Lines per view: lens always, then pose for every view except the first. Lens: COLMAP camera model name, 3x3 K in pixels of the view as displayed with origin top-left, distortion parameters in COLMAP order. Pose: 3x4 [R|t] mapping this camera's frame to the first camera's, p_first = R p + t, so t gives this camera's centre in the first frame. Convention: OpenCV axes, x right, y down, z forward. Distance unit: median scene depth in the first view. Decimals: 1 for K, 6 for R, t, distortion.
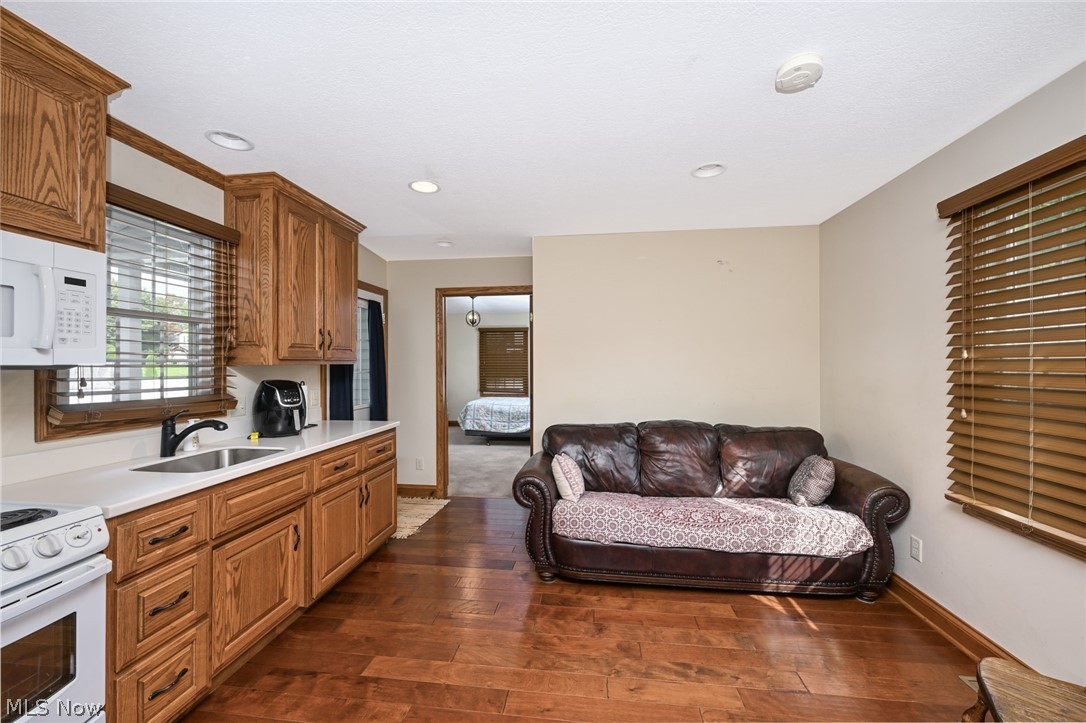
lens RADIAL K [[437.1, 0, 541.0], [0, 437.1, 362.4], [0, 0, 1]] dist [-0.003080, -0.000077]
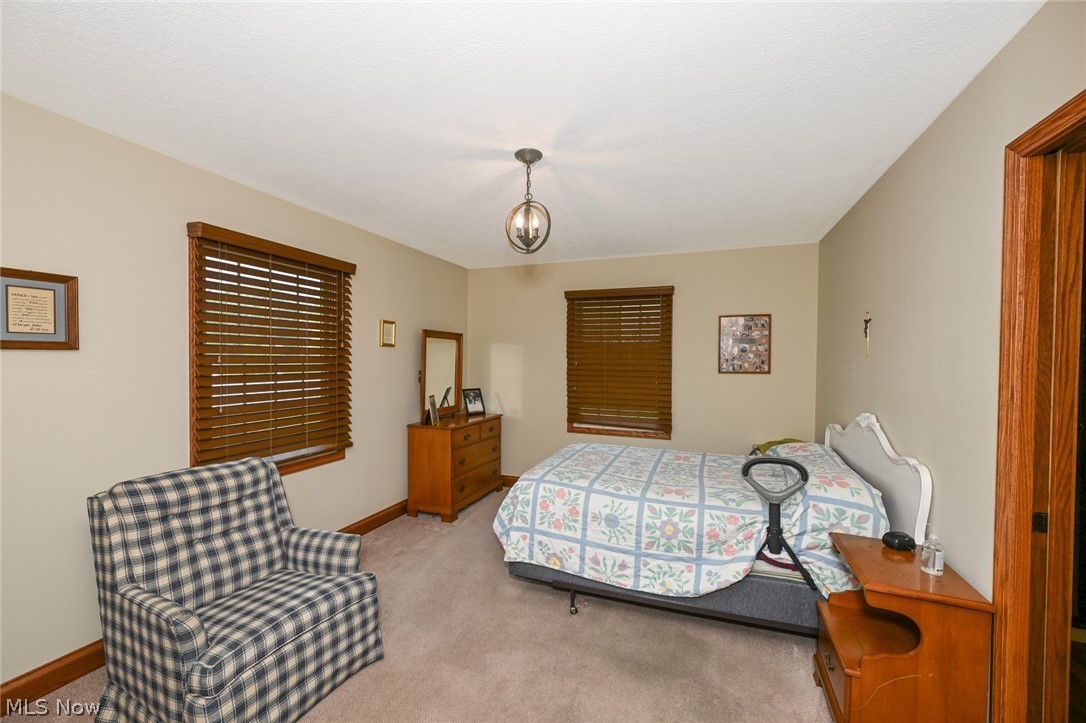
lens RADIAL K [[437.1, 0, 543.3], [0, 437.1, 365.6], [0, 0, 1]] dist [-0.003080, -0.000077]
pose [[0.972696, 0.013338, -0.231699, -0.068588], [-0.009646, 0.999808, 0.017060, -0.005924], [0.231882, -0.014359, 0.972638, 0.678265]]
